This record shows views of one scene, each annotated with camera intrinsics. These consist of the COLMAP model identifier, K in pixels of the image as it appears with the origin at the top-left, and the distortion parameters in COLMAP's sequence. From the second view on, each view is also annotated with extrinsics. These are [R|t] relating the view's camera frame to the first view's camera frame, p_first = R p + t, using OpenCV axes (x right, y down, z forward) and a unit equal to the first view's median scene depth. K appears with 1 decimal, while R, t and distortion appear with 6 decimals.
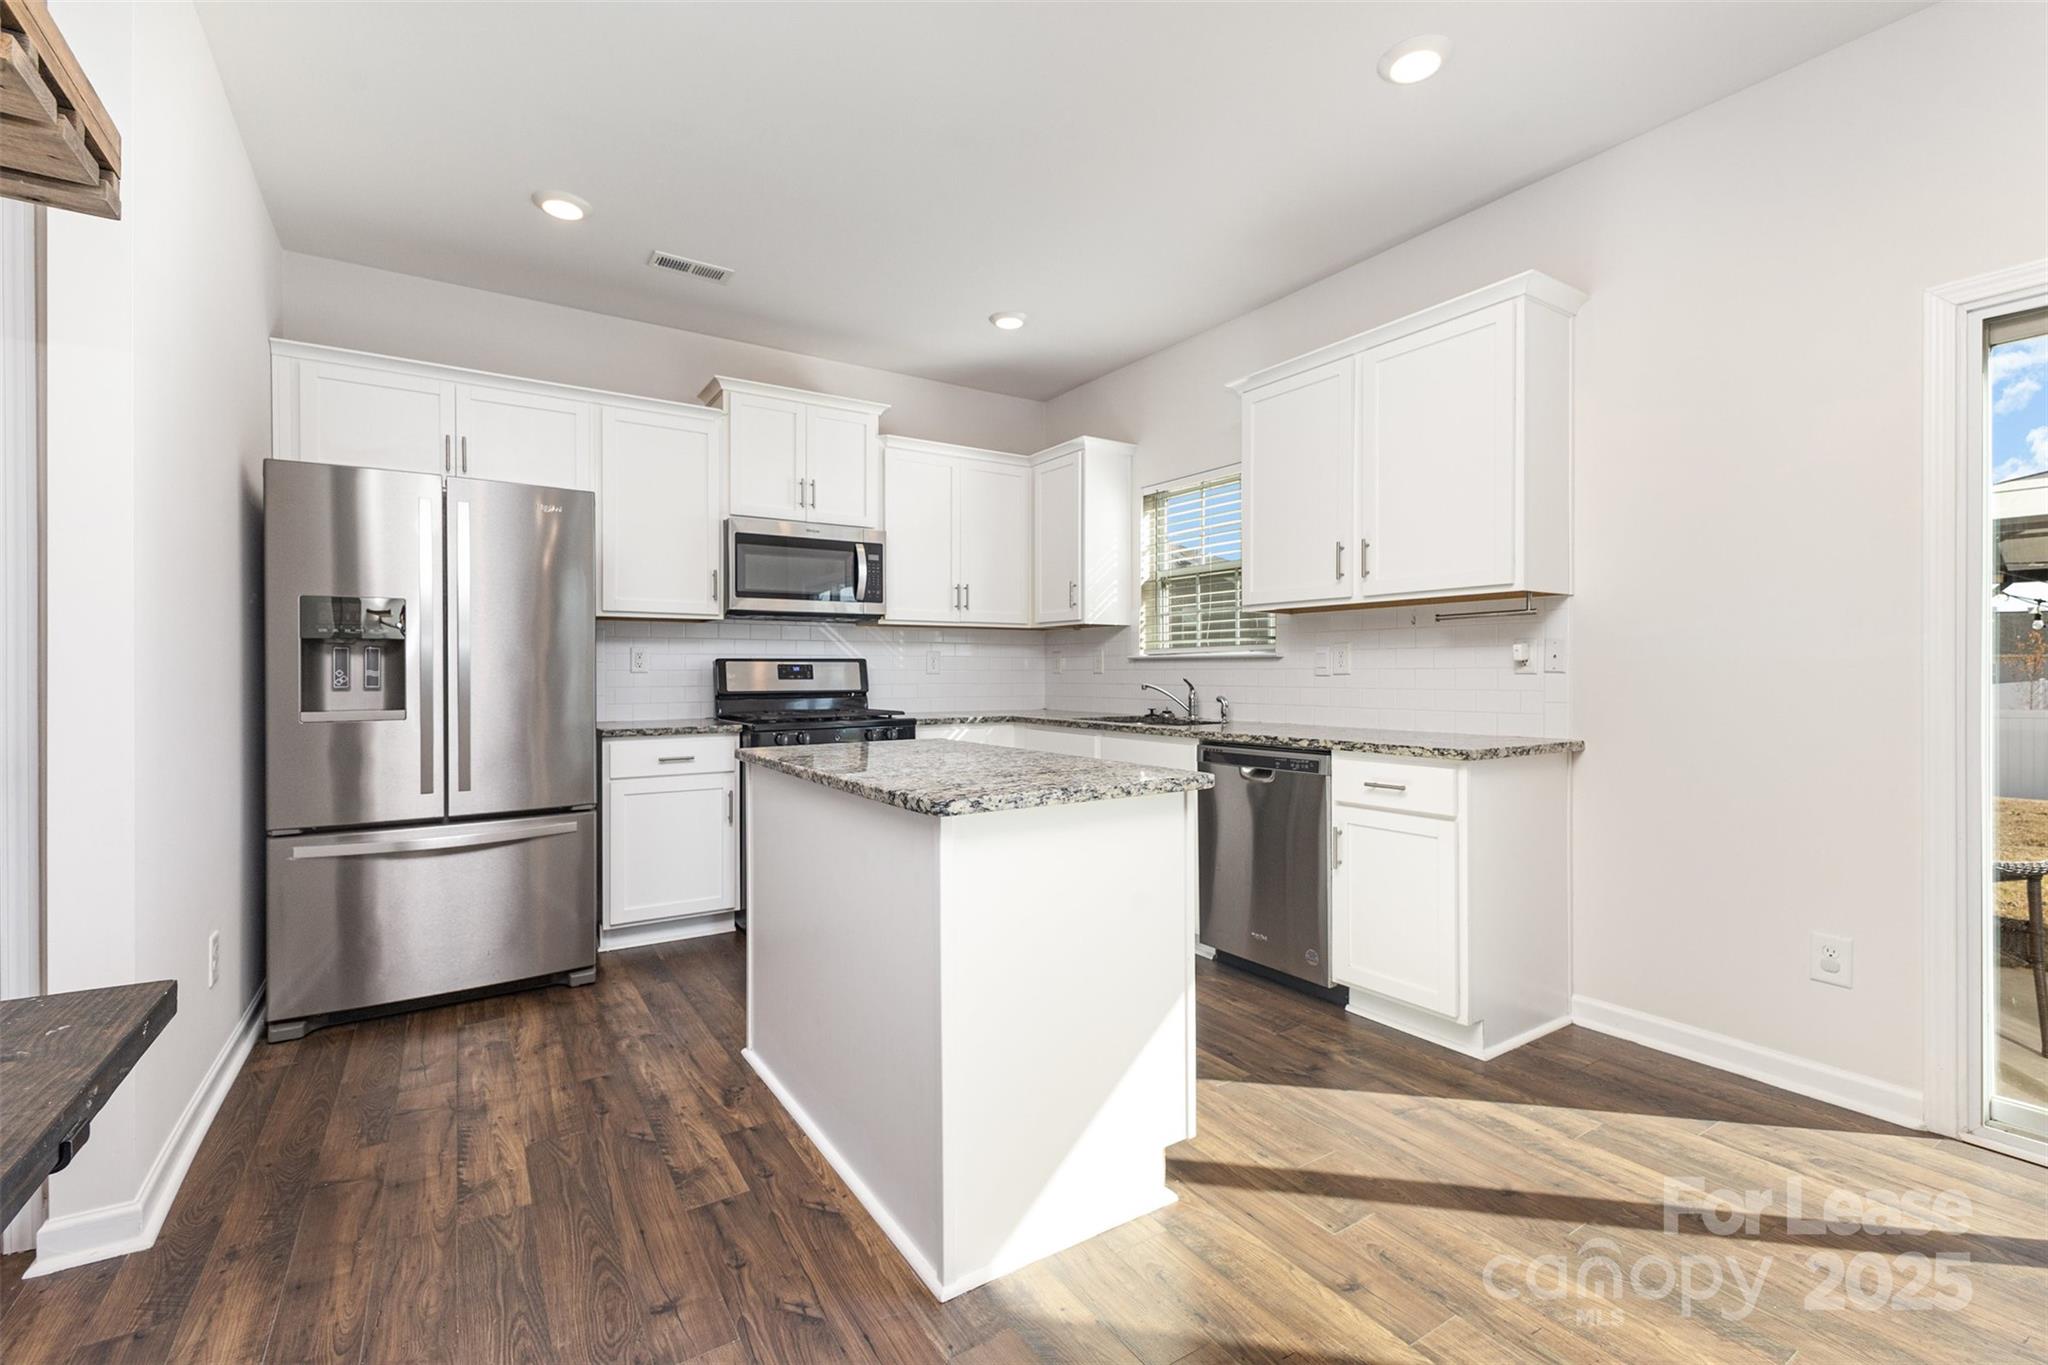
lens RADIAL K [[889.9, 0, 1029.6], [0, 889.9, 675.8], [0, 0, 1]] dist [0.010477, -0.001497]
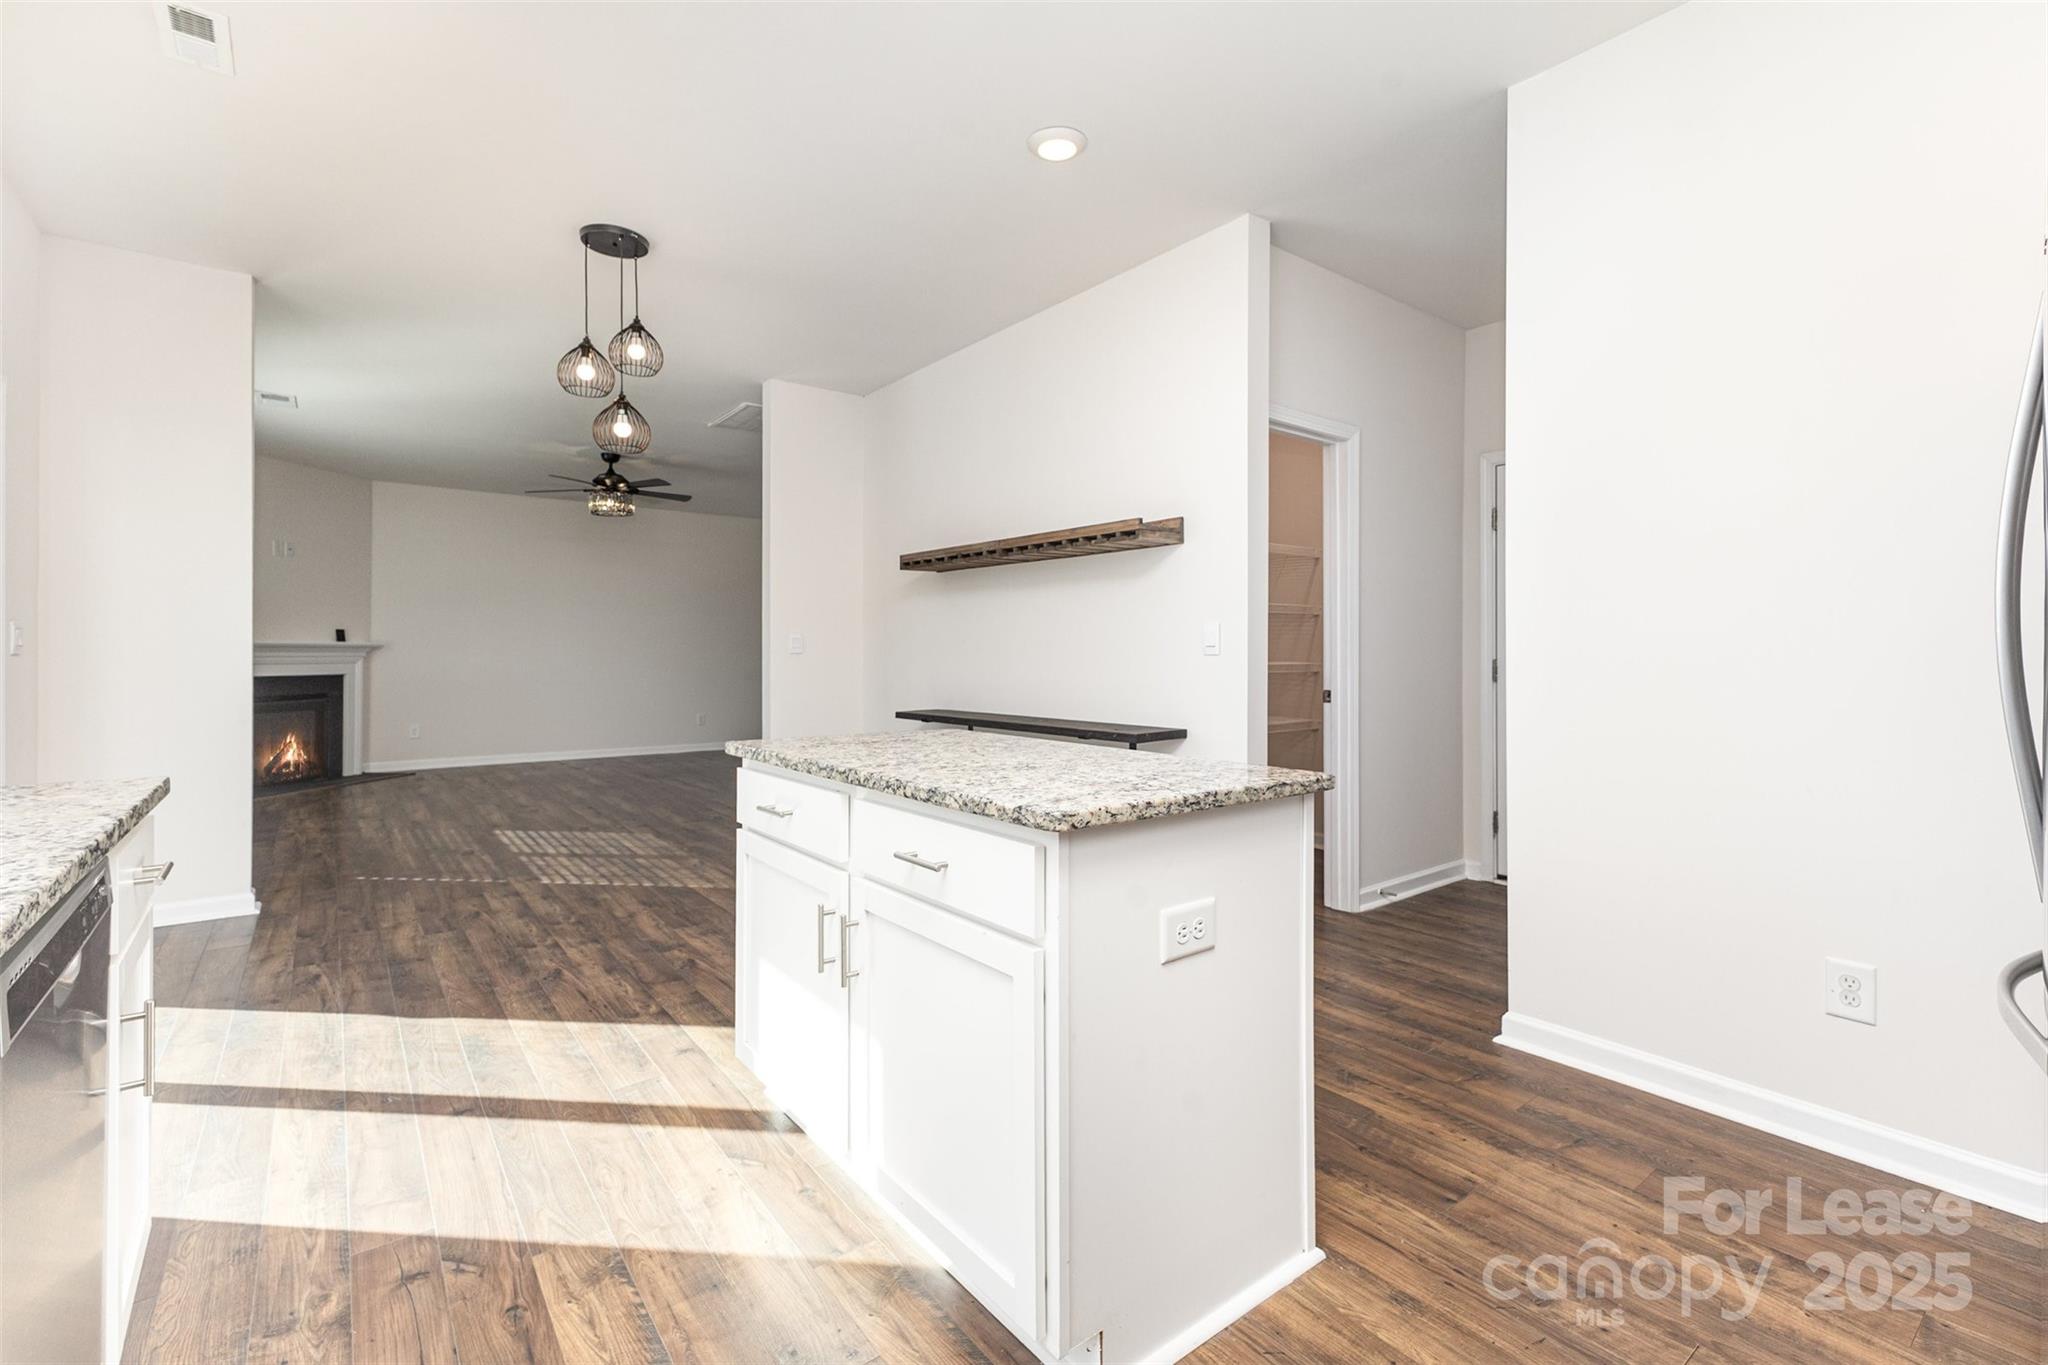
lens RADIAL K [[889.9, 0, 1010.2], [0, 889.9, 666.6], [0, 0, 1]] dist [0.010477, -0.001497]
pose [[-0.997594, 0.002993, -0.069257, -0.053871], [0.001663, 0.999813, 0.019255, -0.004987], [0.069302, 0.019094, -0.997413, 1.453067]]
